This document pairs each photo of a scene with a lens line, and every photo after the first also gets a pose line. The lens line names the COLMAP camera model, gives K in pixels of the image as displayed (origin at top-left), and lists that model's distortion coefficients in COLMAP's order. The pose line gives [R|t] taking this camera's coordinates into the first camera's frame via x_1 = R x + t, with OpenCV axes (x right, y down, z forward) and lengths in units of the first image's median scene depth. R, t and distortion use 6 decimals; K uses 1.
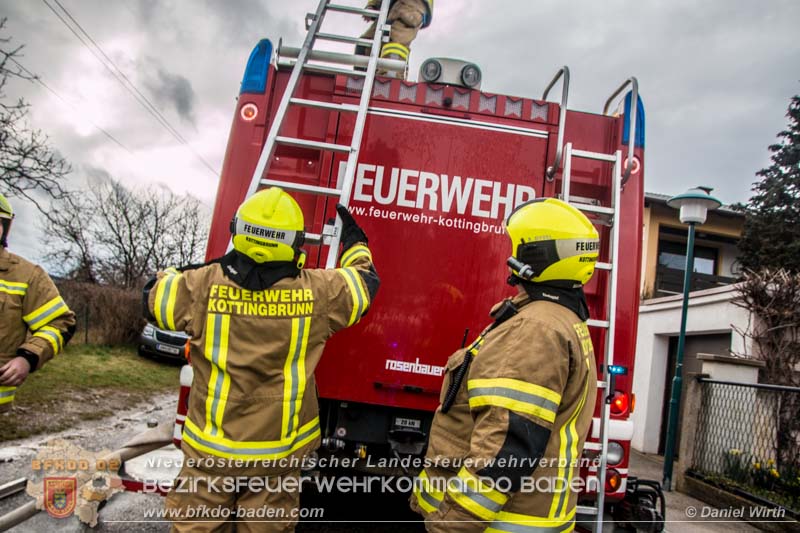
lens RADIAL K [[653.4, 0, 400.0], [0, 653.4, 266.5], [0, 0, 1]] dist [-0.003262, -0.000930]
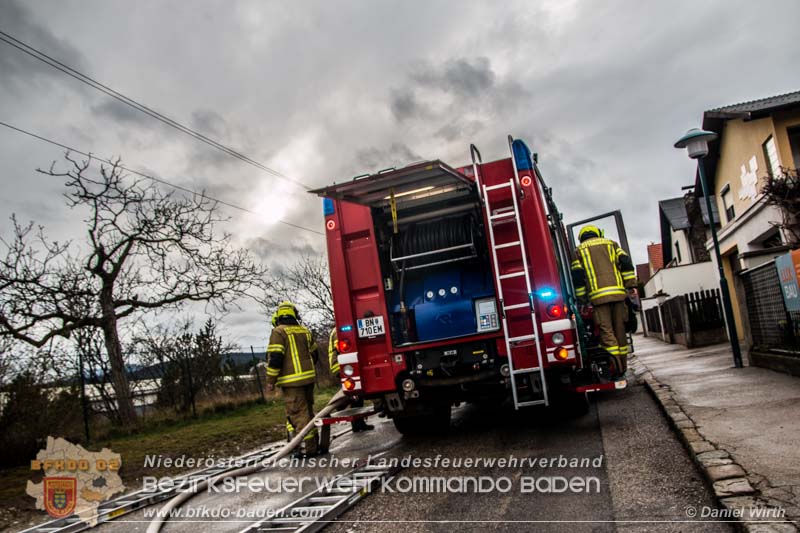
lens RADIAL K [[653.4, 0, 400.0], [0, 653.4, 266.5], [0, 0, 1]] dist [-0.003262, -0.000930]
pose [[0.906422, -0.312950, -0.283658, 0.182130], [0.309680, 0.949099, -0.057532, 0.023821], [0.287224, -0.035695, 0.957198, -0.314354]]
